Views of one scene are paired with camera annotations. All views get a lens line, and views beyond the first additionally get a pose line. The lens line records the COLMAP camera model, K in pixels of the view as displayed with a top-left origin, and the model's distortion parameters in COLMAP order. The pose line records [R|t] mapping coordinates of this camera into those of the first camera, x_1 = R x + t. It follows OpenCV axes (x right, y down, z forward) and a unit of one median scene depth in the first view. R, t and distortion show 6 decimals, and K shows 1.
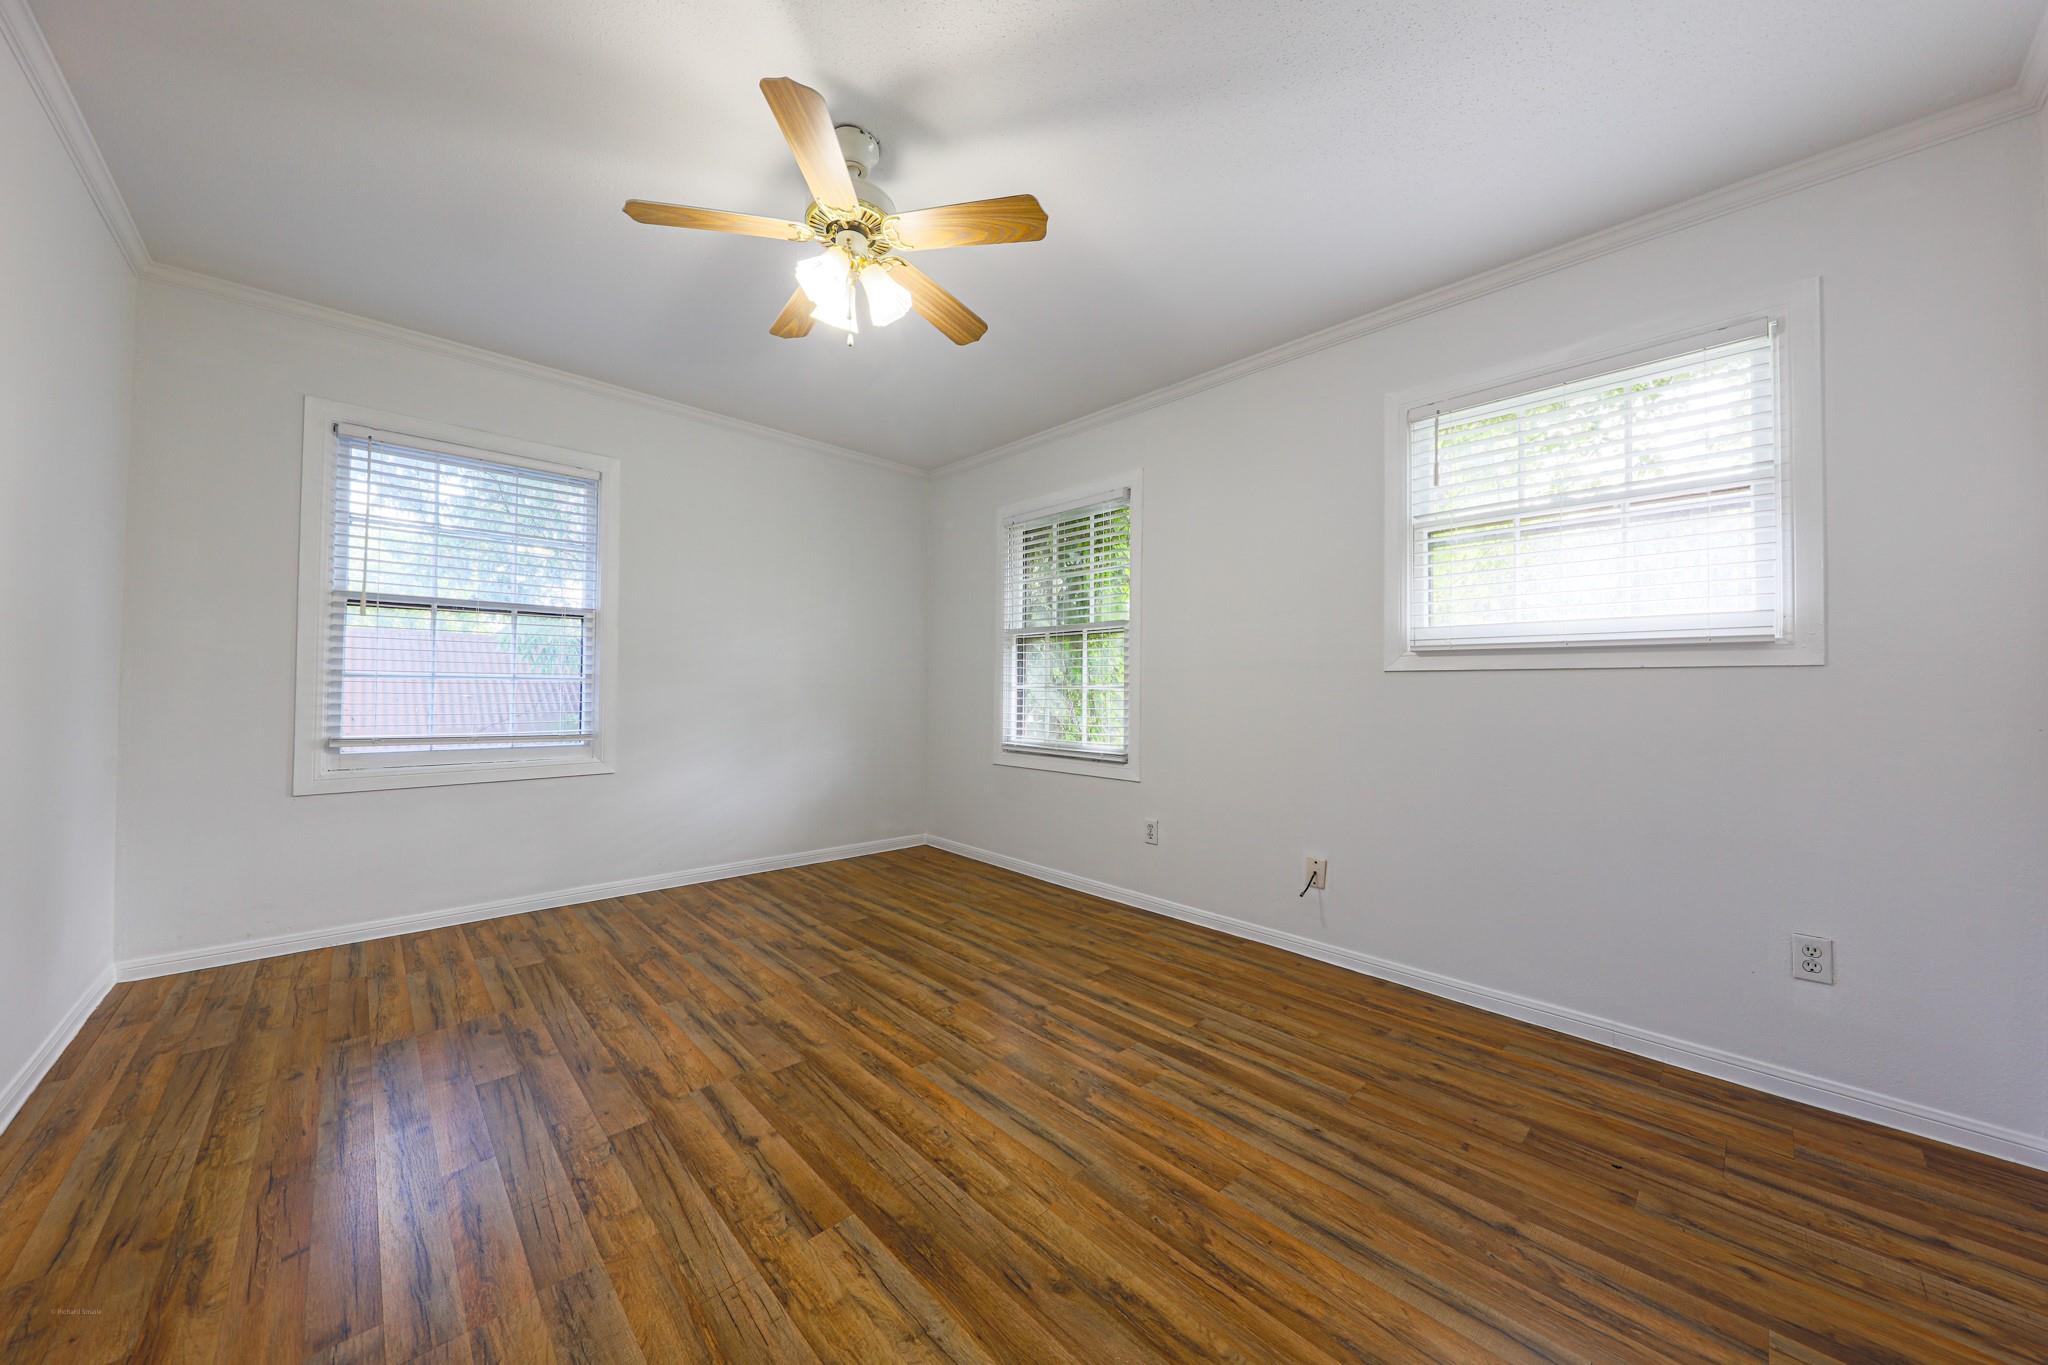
lens RADIAL K [[698.3, 0, 1019.0], [0, 698.3, 689.8], [0, 0, 1]] dist [-0.004043, -0.002042]
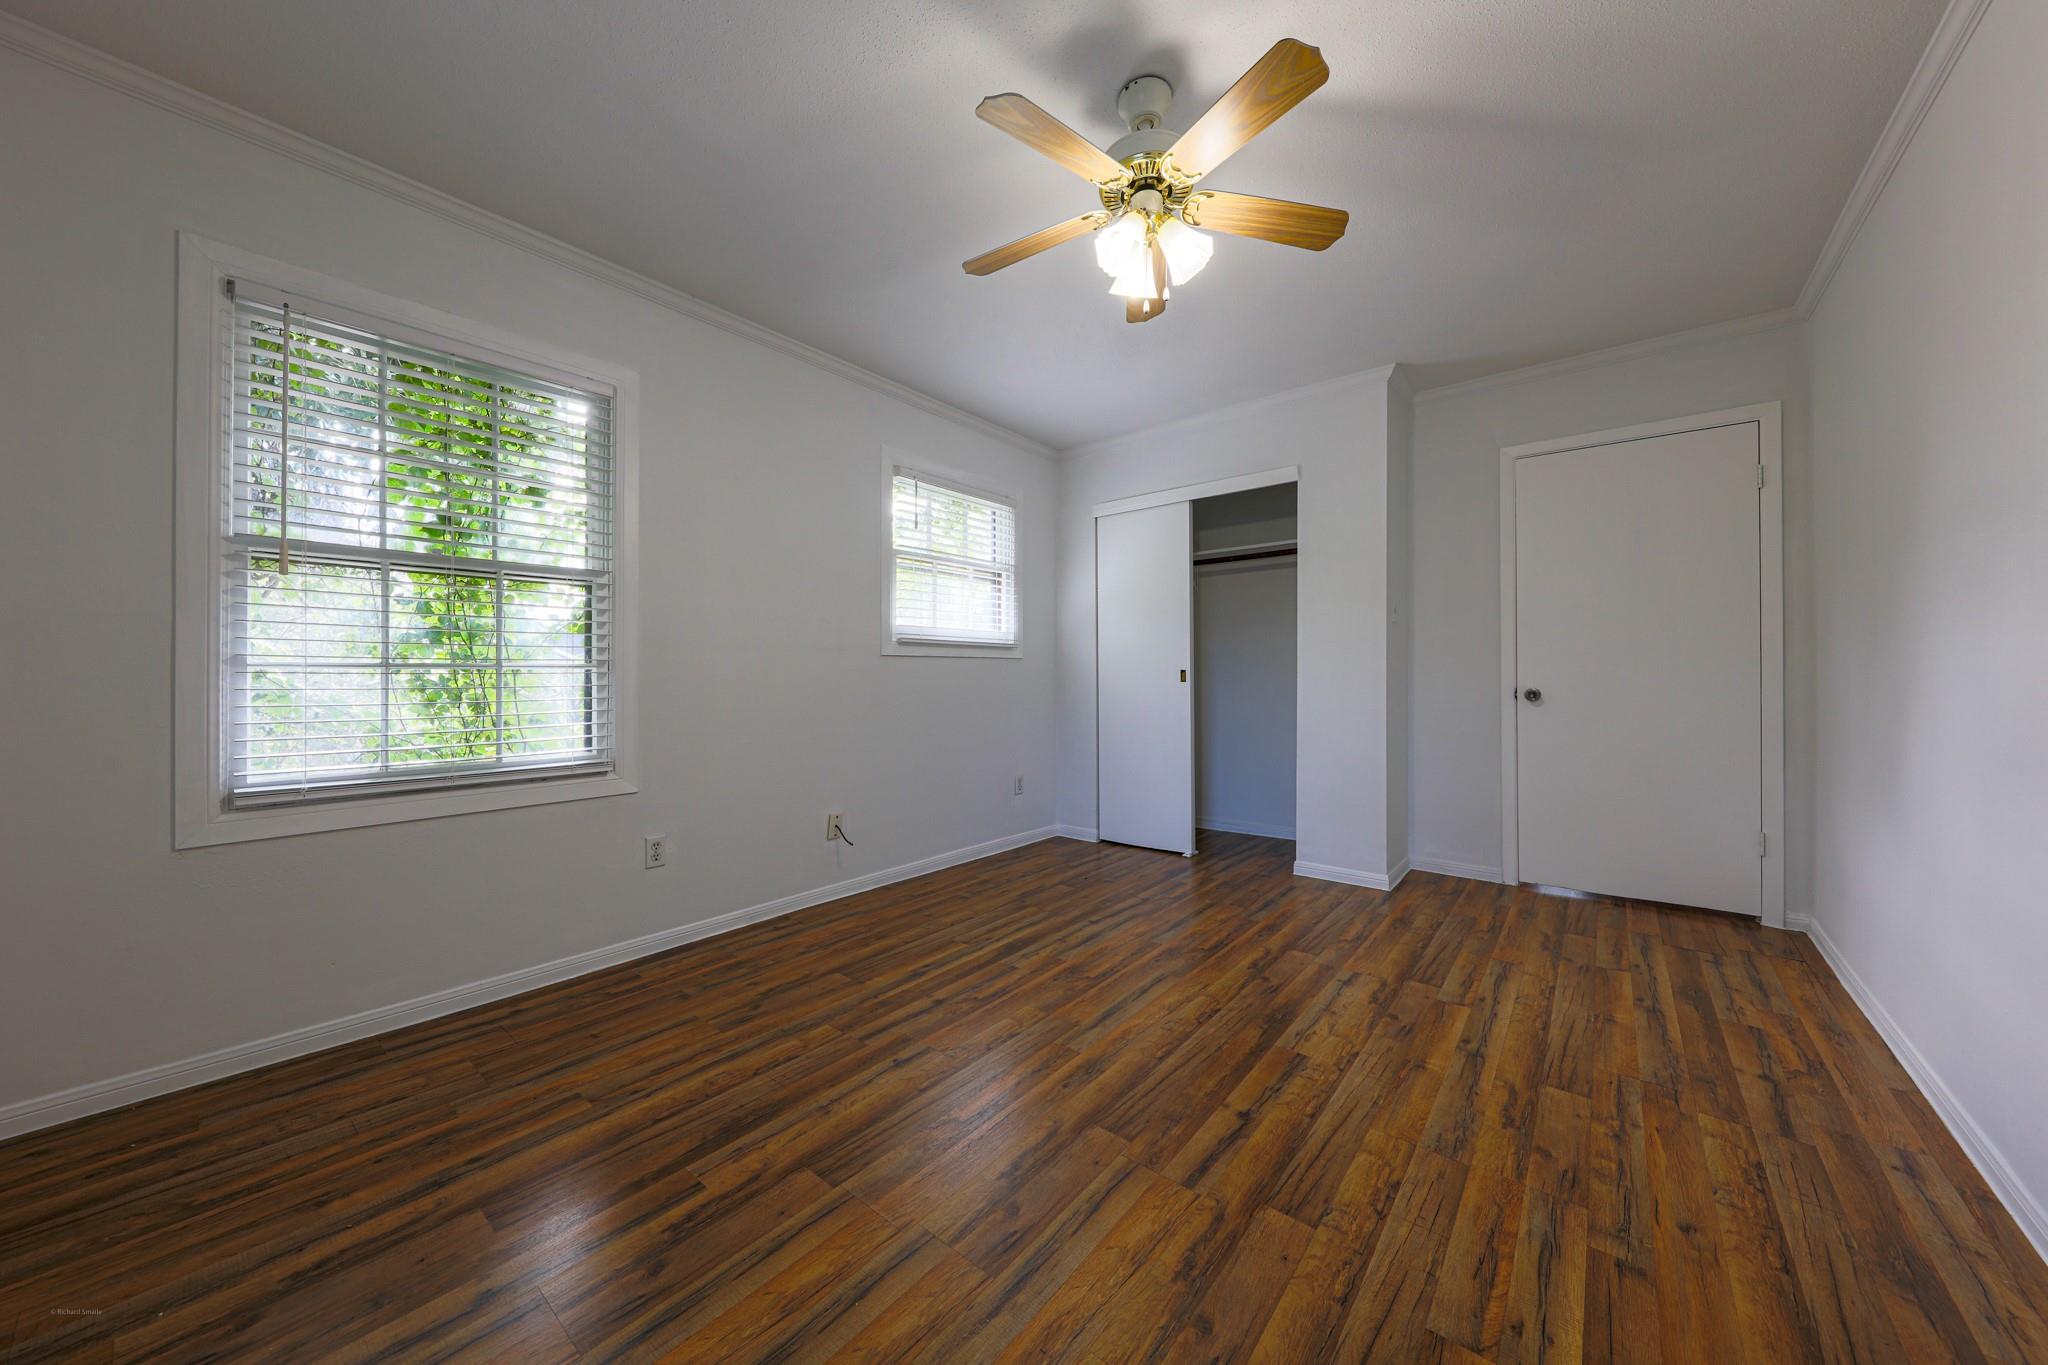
lens RADIAL K [[698.3, 0, 1025.6], [0, 698.3, 663.0], [0, 0, 1]] dist [-0.004043, -0.002042]
pose [[-0.117138, 0.000093, 0.993116, -1.067095], [0.003557, 0.999994, 0.000326, -0.015074], [-0.993109, 0.003571, -0.117138, 1.123585]]
